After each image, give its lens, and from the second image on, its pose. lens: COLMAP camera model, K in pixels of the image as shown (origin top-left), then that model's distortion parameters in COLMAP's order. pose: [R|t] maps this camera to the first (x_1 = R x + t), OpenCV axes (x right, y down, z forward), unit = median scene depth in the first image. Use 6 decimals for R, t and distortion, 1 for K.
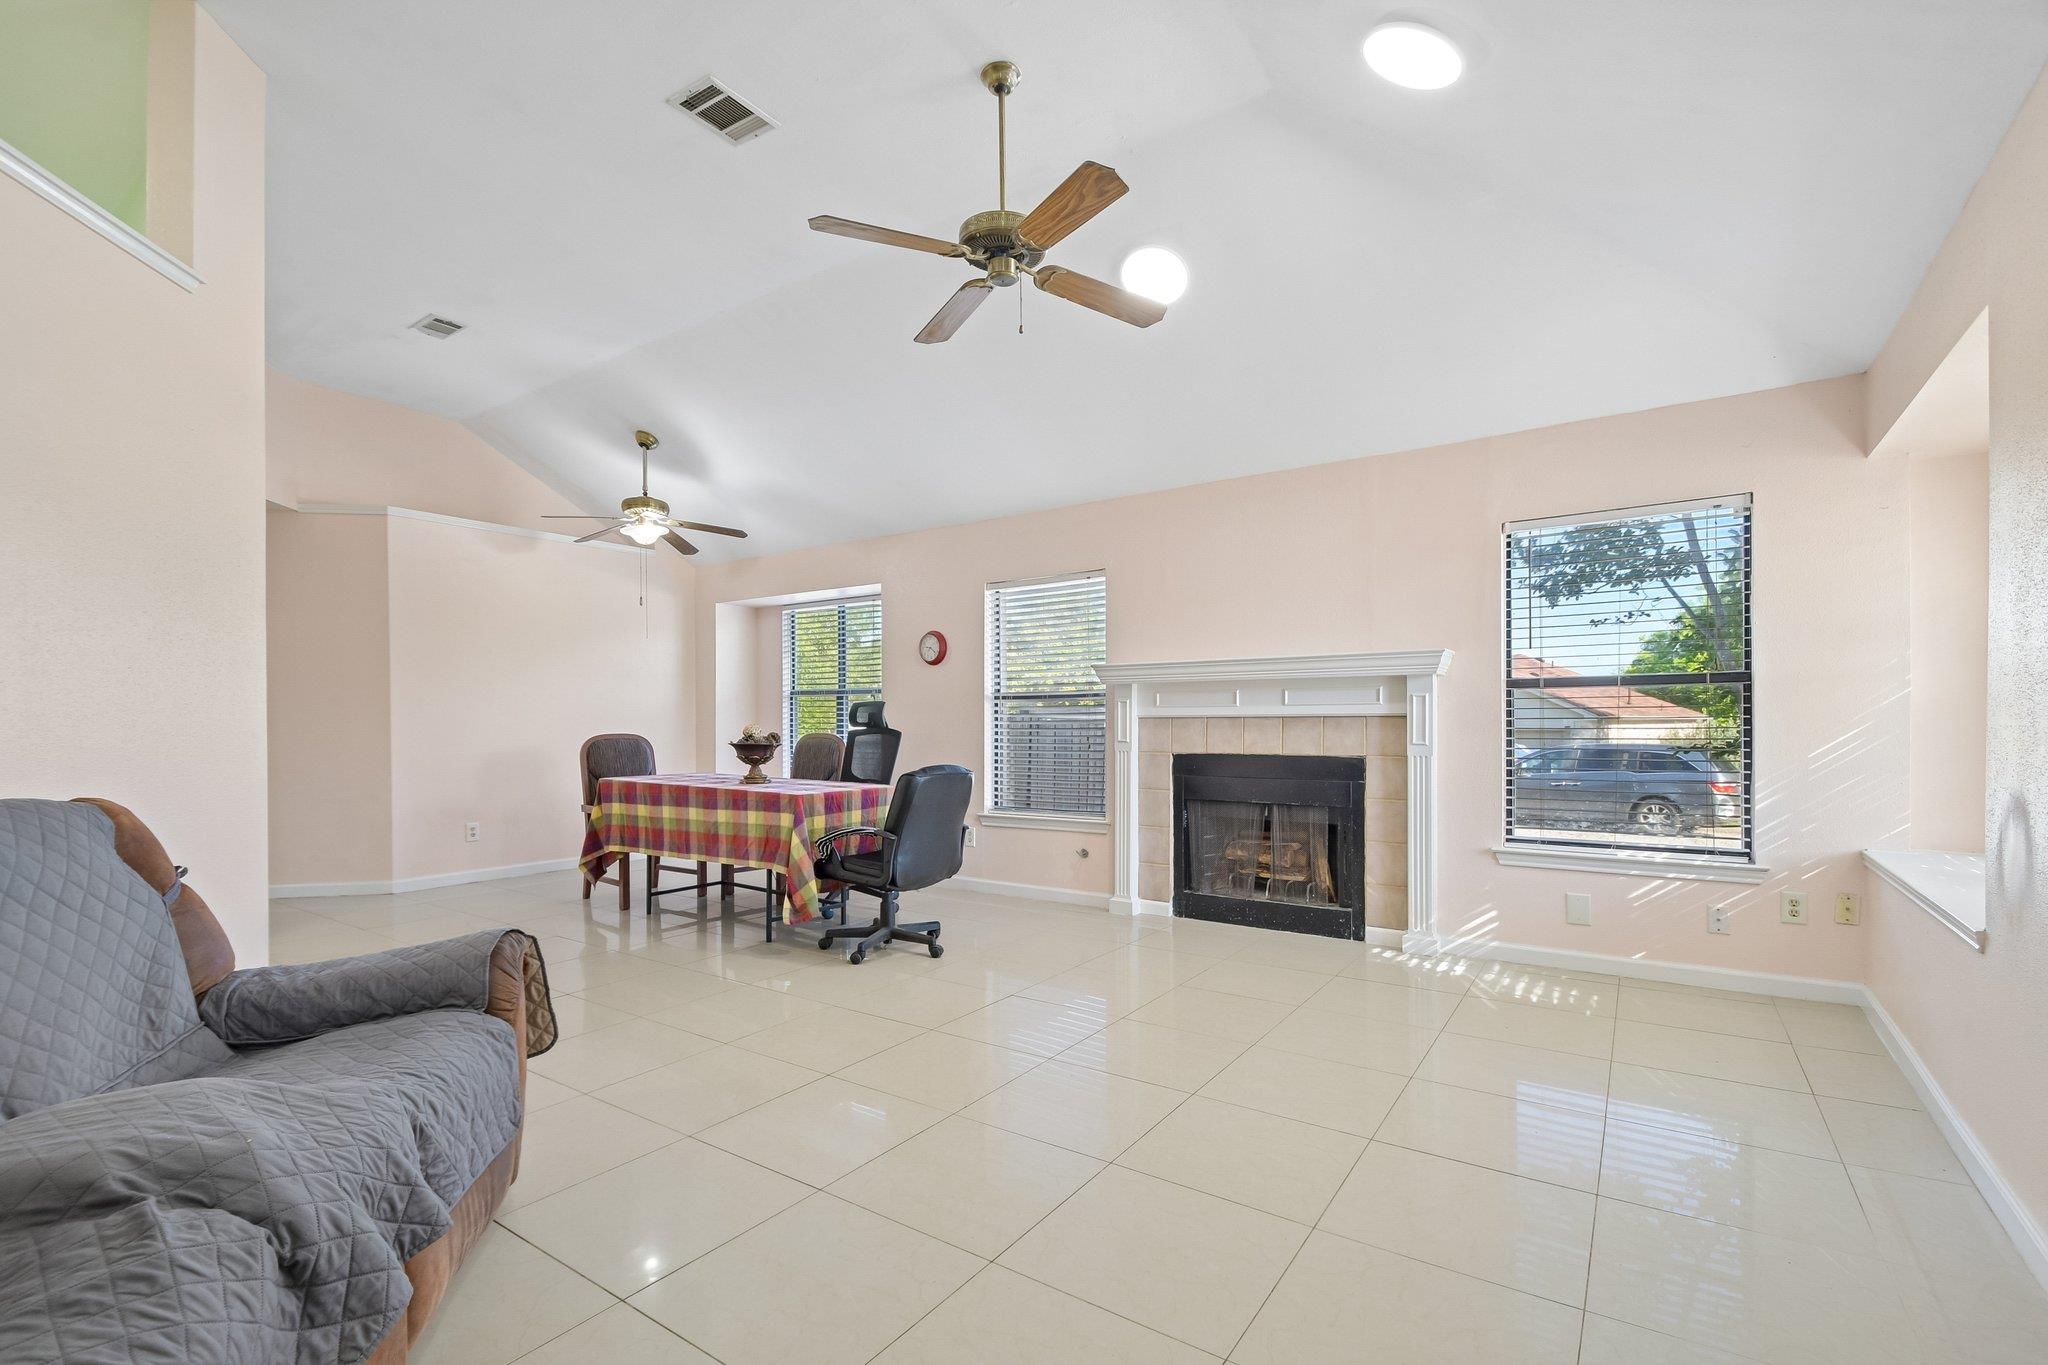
lens RADIAL K [[924.1, 0, 1013.5], [0, 924.1, 703.1], [0, 0, 1]] dist [-0.013667, -0.002865]
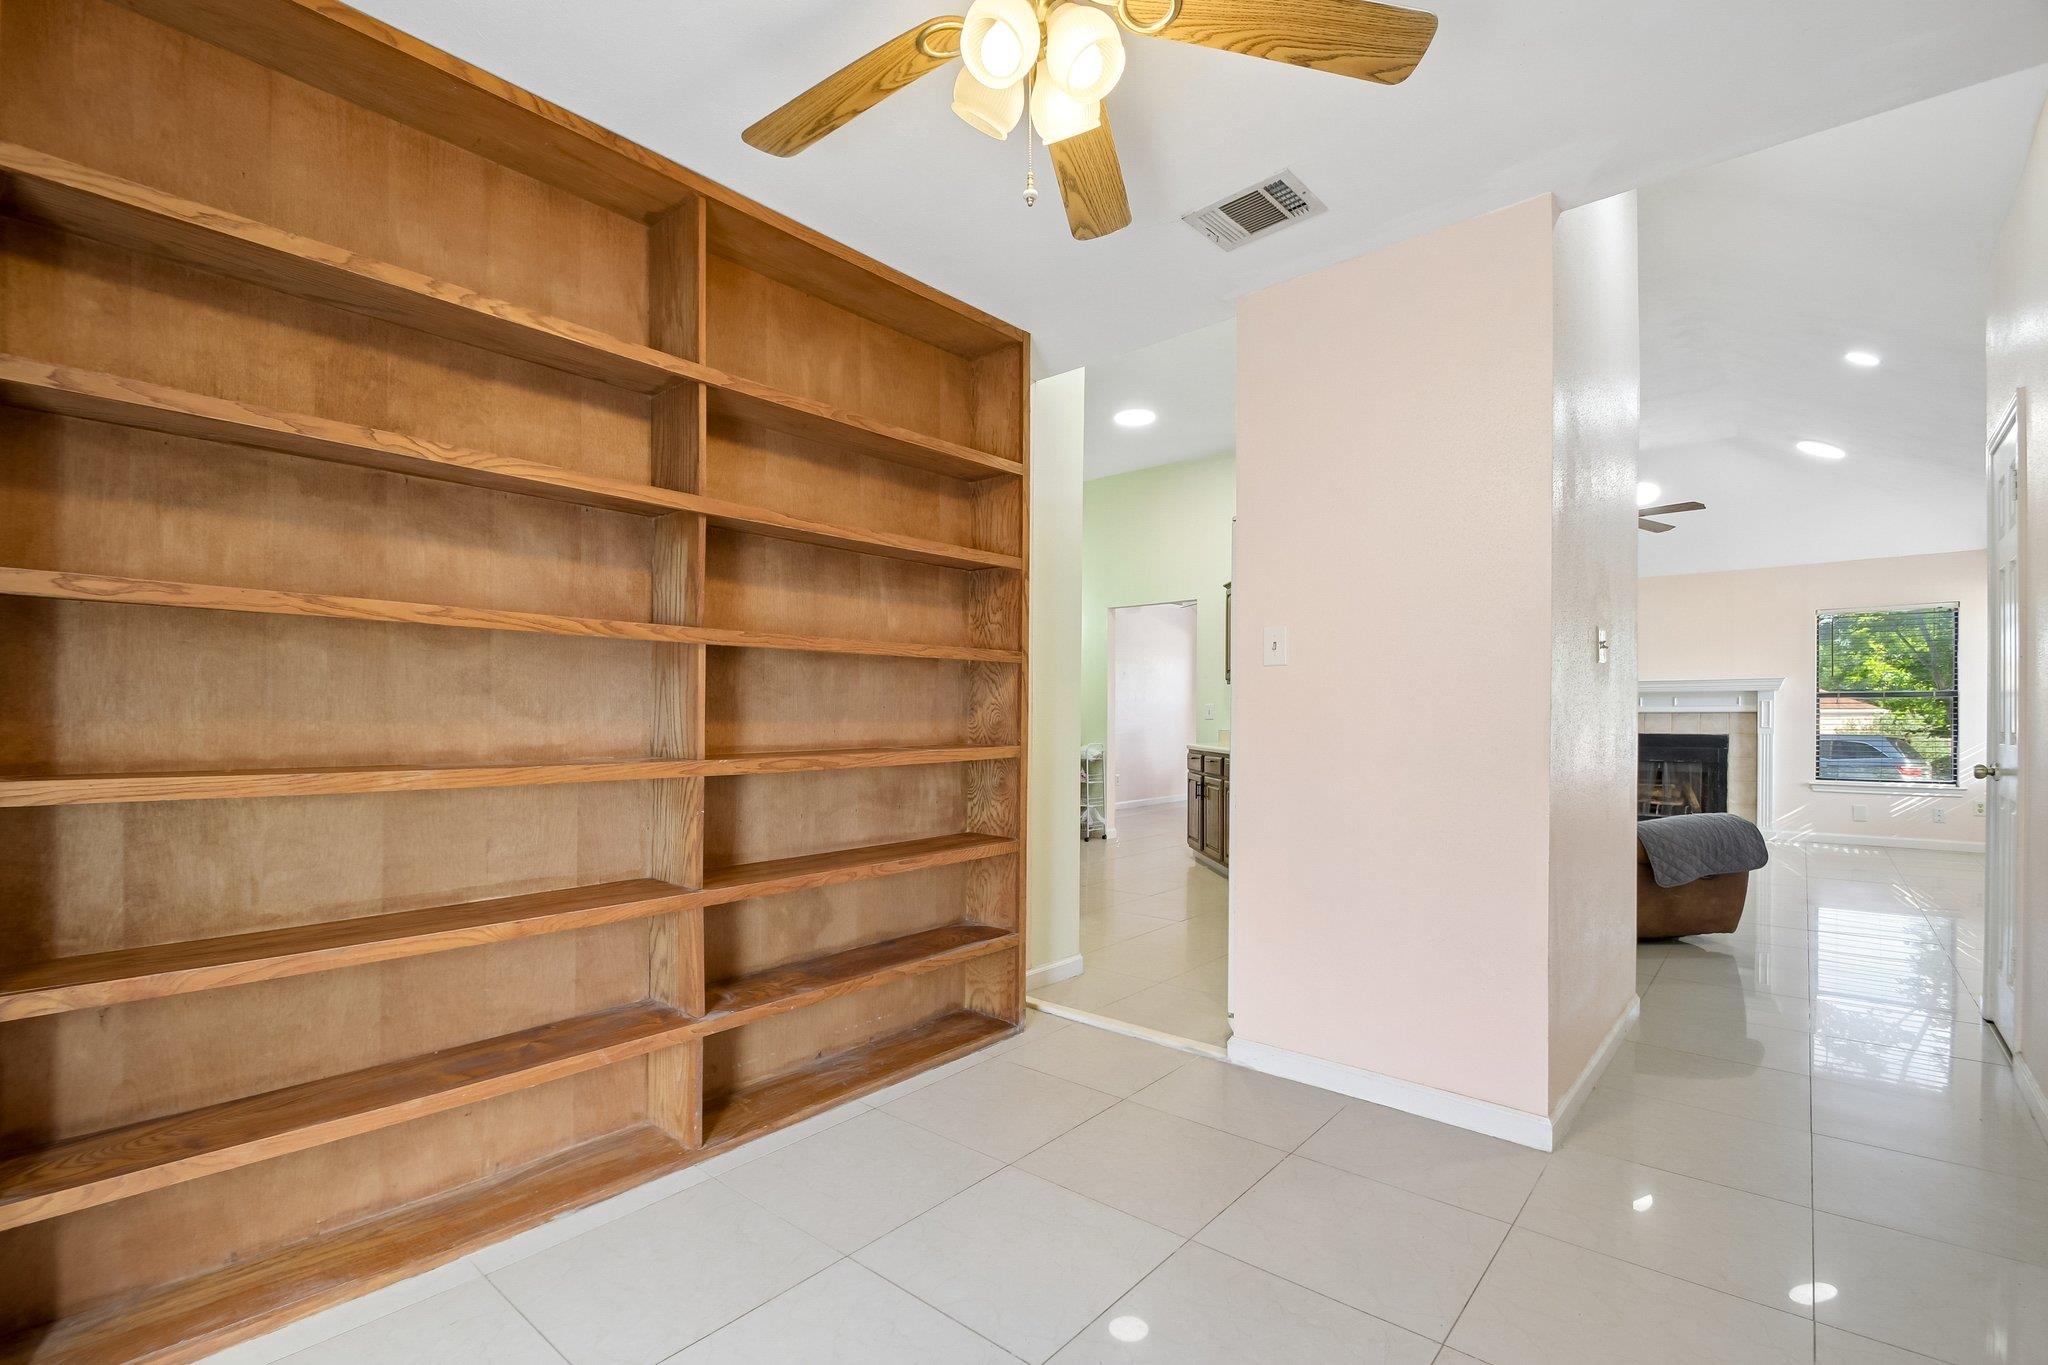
lens RADIAL K [[924.1, 0, 1039.0], [0, 924.1, 708.1], [0, 0, 1]] dist [-0.013667, -0.002865]
pose [[0.995673, 0.000937, -0.092926, -0.815188], [0.000383, 0.999899, 0.014182, -0.020927], [0.092930, -0.014156, 0.995572, -0.940454]]
